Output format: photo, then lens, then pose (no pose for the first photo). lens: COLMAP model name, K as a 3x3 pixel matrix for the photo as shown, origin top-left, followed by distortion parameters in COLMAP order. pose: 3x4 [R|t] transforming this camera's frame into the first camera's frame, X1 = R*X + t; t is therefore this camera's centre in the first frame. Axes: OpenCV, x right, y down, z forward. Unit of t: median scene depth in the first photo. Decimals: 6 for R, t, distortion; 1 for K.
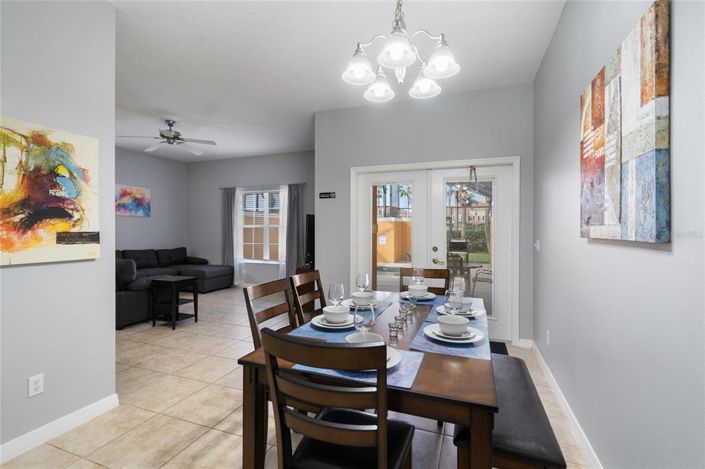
lens RADIAL K [[323.6, 0, 352.3], [0, 323.6, 227.9], [0, 0, 1]] dist [0.001023, 0.000030]
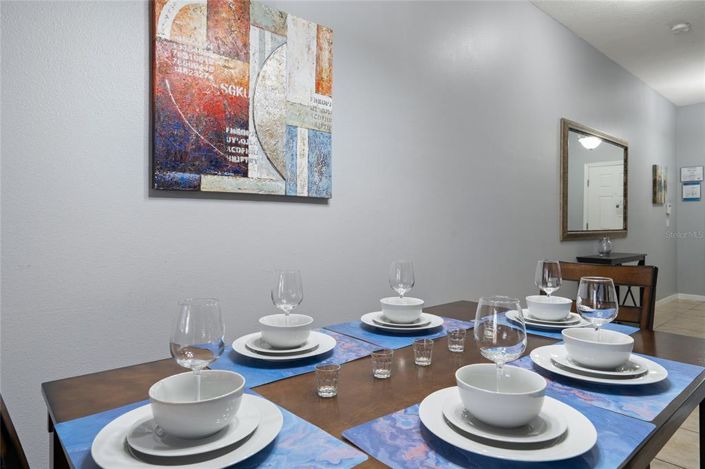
lens RADIAL K [[438.6, 0, 354.2], [0, 438.6, 217.1], [0, 0, 1]] dist [0.003155, 0.000573]
pose [[-0.891669, -0.018367, 0.452315, -0.021588], [-0.019690, 0.999805, 0.001783, 0.068537], [-0.452260, -0.007316, -0.891856, 1.471360]]
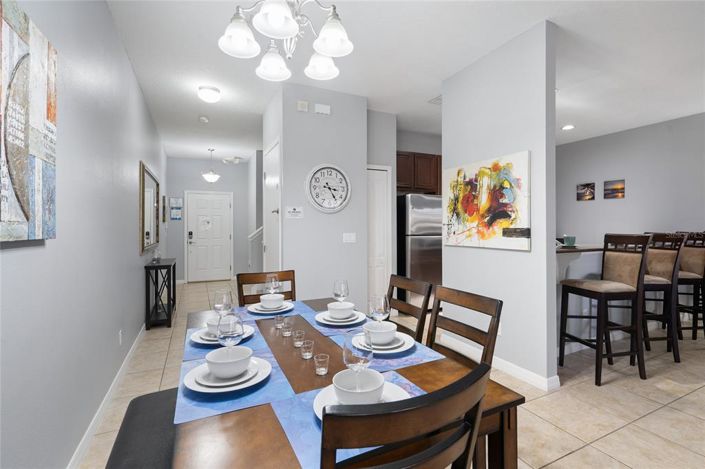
lens RADIAL K [[323.6, 0, 352.3], [0, 323.6, 227.9], [0, 0, 1]] dist [0.001023, 0.000030]
pose [[-0.696921, 0.004916, -0.717131, 0.568102], [0.007160, 0.999974, -0.000104, 0.007290], [0.717112, -0.005207, -0.696938, 1.500771]]
